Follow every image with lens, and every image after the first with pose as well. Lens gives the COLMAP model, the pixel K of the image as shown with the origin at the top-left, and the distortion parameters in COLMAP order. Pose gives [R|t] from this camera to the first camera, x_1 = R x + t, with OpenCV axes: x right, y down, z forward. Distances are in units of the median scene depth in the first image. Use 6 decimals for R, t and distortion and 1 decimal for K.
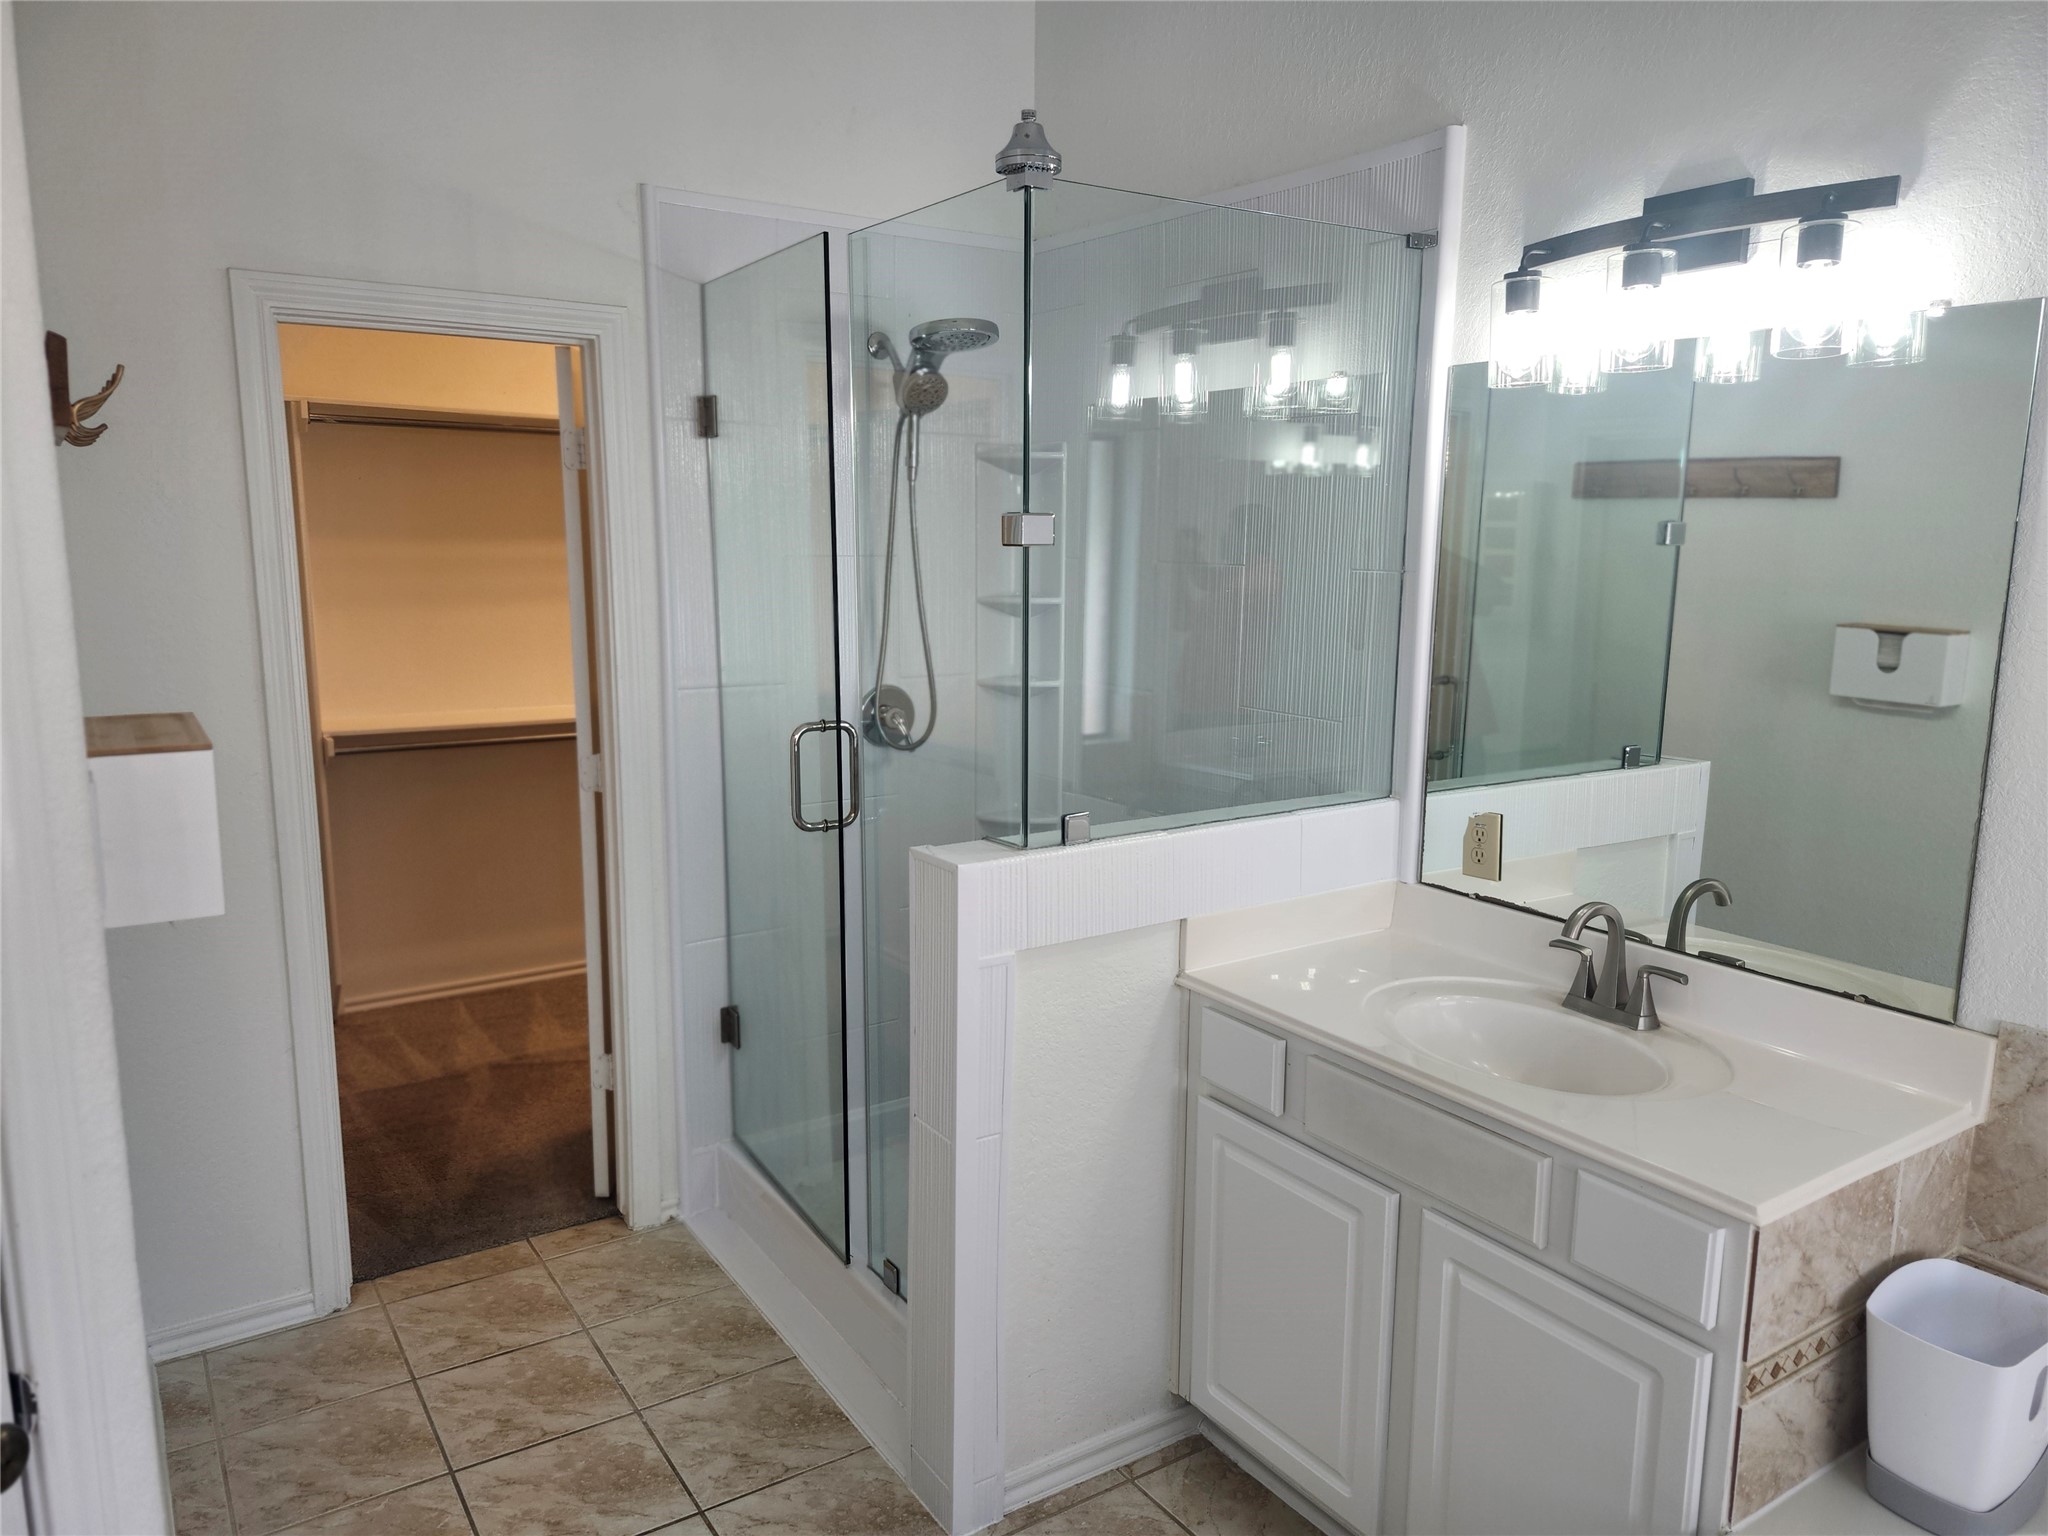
lens RADIAL K [[1419.0, 0, 1024.0], [0, 1419.0, 768.0], [0, 0, 1]] dist [0.099749, -0.101011]
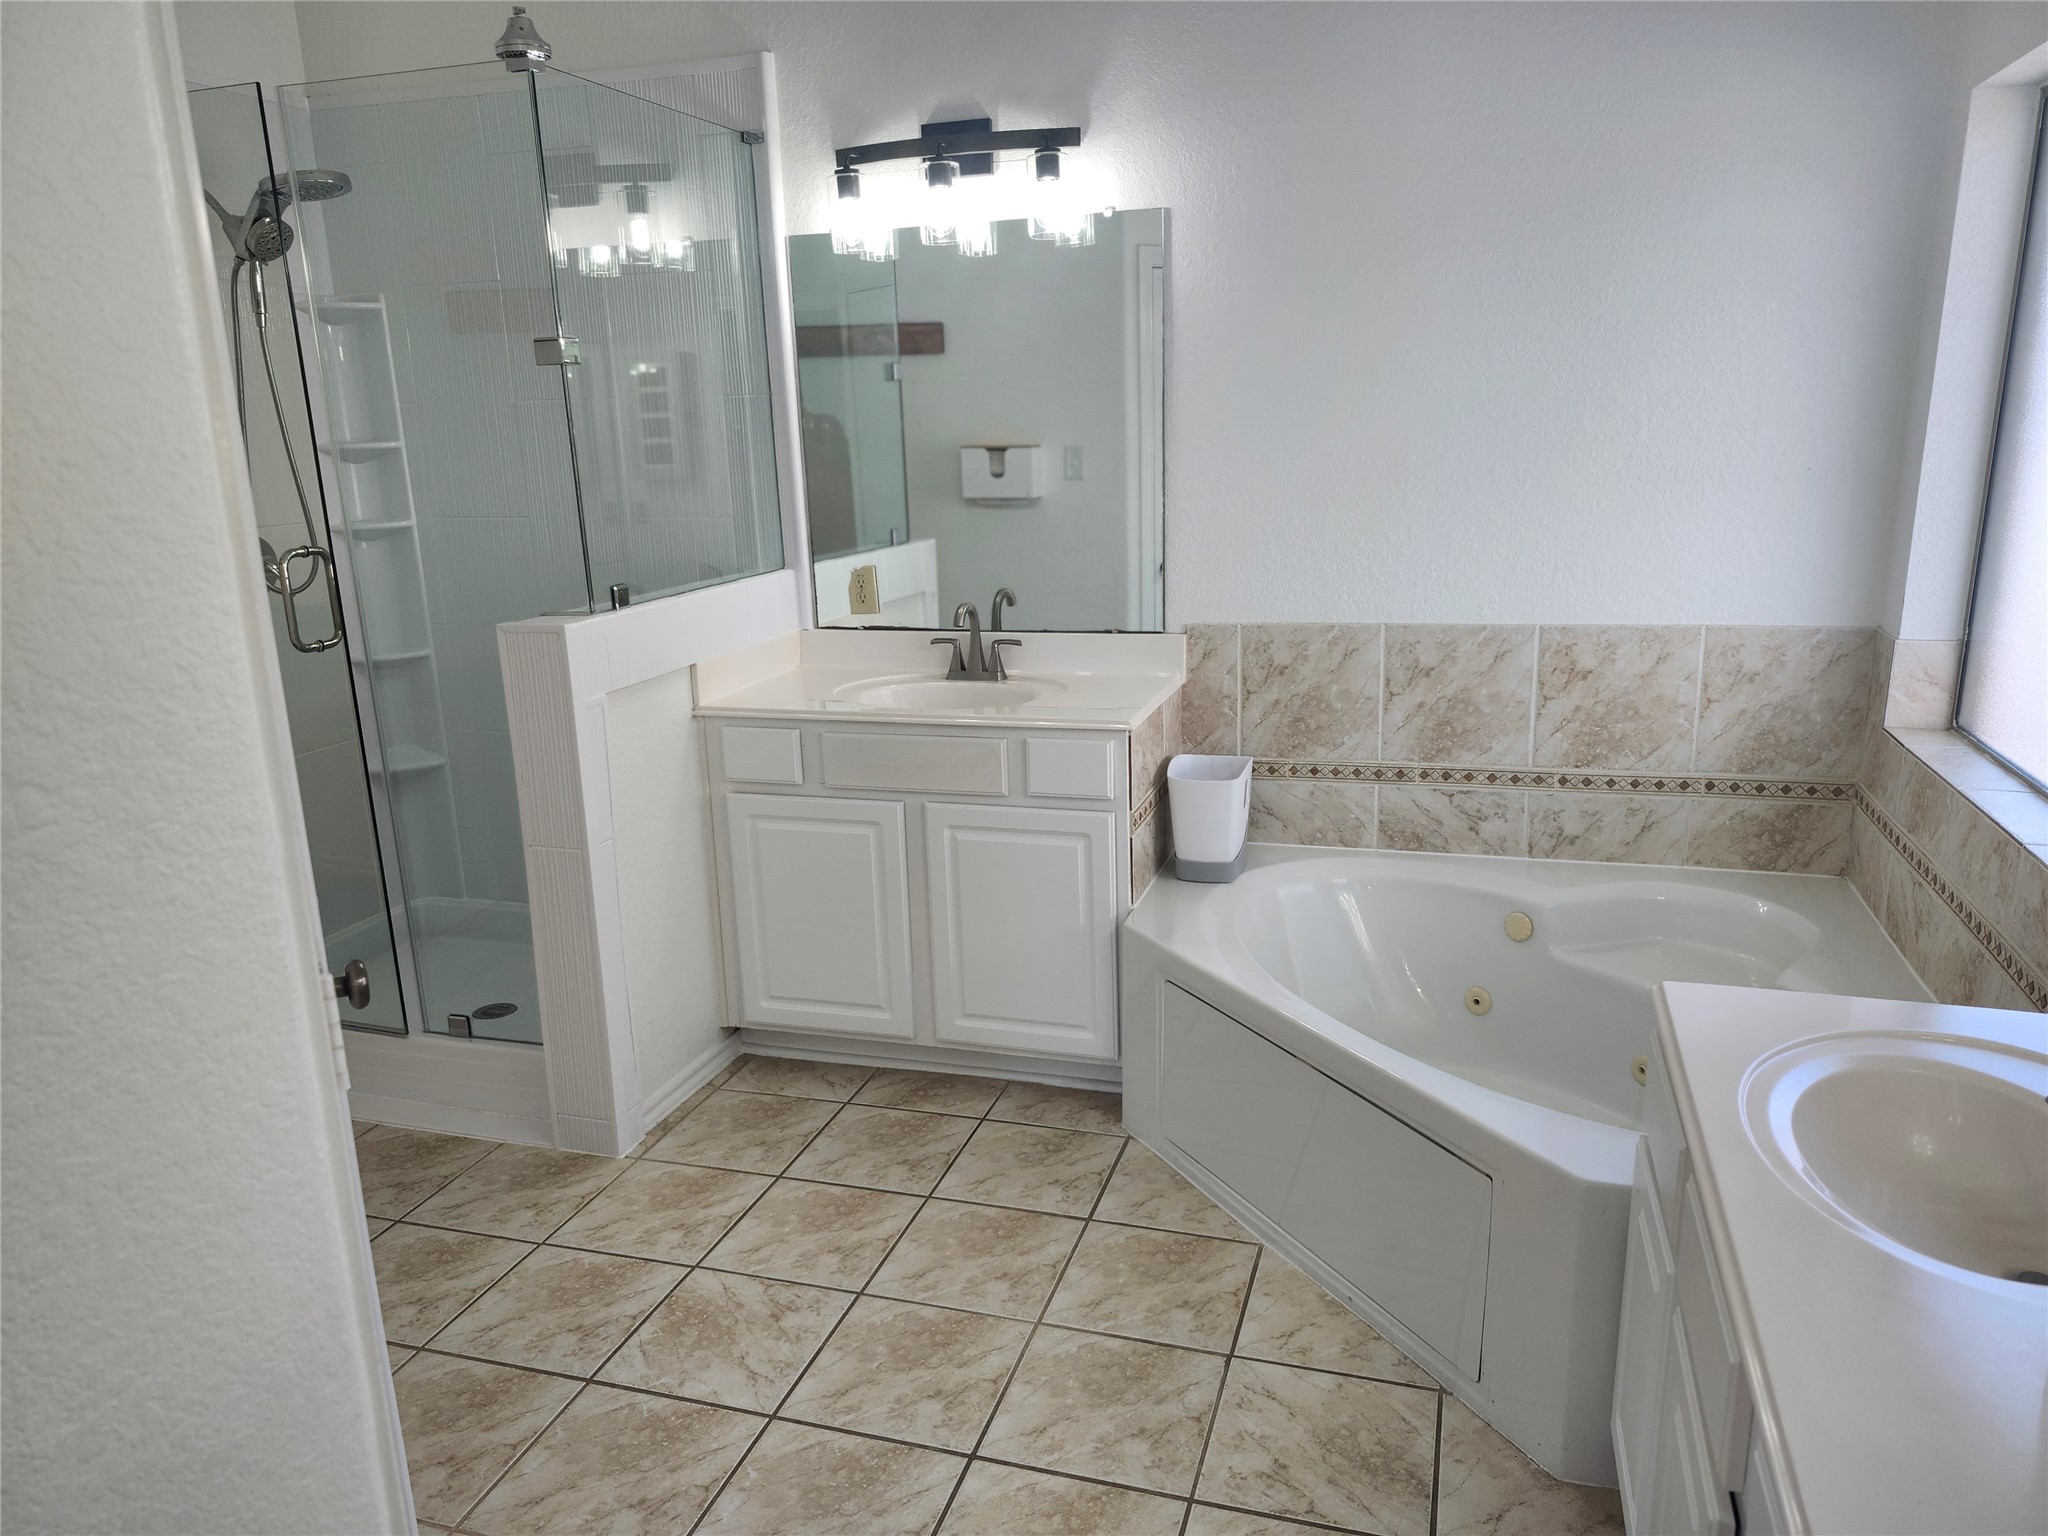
lens RADIAL K [[1403.5, 0, 1024.0], [0, 1403.5, 768.0], [0, 0, 1]] dist [0.099414, -0.139529]
pose [[0.786050, -0.184774, 0.589902, -0.434325], [0.141183, 0.982722, 0.119688, 0.088413], [-0.601825, -0.010797, 0.798555, -0.218323]]
